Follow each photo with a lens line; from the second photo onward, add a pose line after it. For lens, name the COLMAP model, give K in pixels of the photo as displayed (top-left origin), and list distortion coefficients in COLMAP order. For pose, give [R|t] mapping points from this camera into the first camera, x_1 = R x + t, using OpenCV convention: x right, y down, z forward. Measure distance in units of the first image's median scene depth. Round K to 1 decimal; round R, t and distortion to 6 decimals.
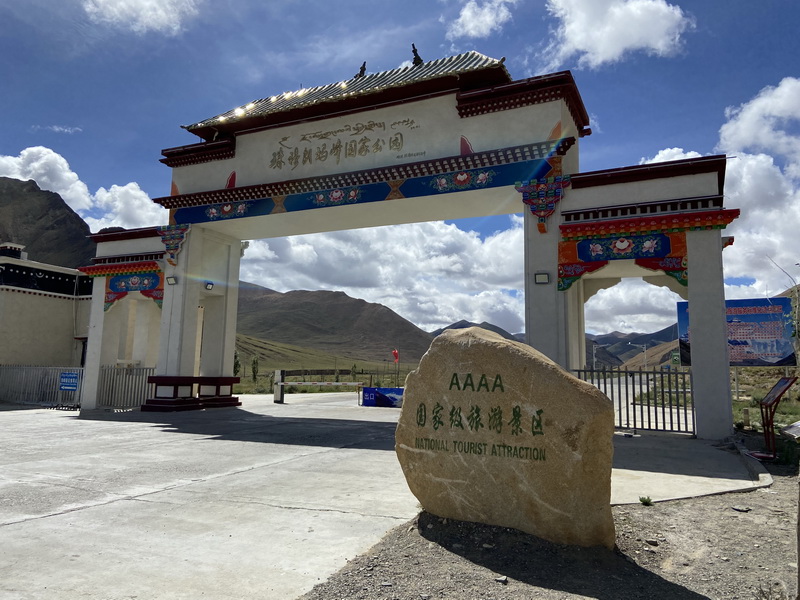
lens RADIAL K [[609.9, 0, 402.9], [0, 609.9, 296.6], [0, 0, 1]] dist [0.083415, -0.009545]
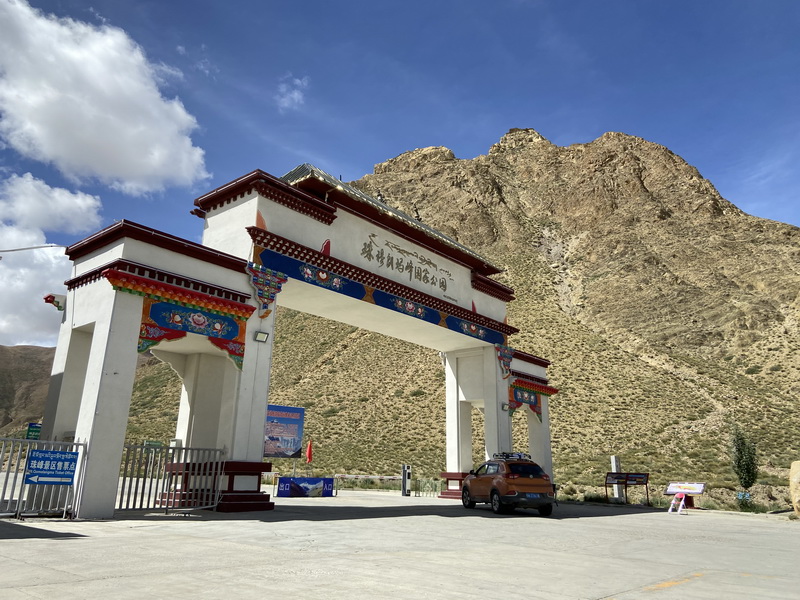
lens RADIAL K [[609.9, 0, 402.3], [0, 609.9, 292.1], [0, 0, 1]] dist [0.083415, -0.009545]
pose [[0.248940, 0.273600, 0.929071, -1.311935], [-0.141783, 0.959230, -0.244491, 0.104711], [-0.958085, -0.070863, 0.277582, 0.749012]]
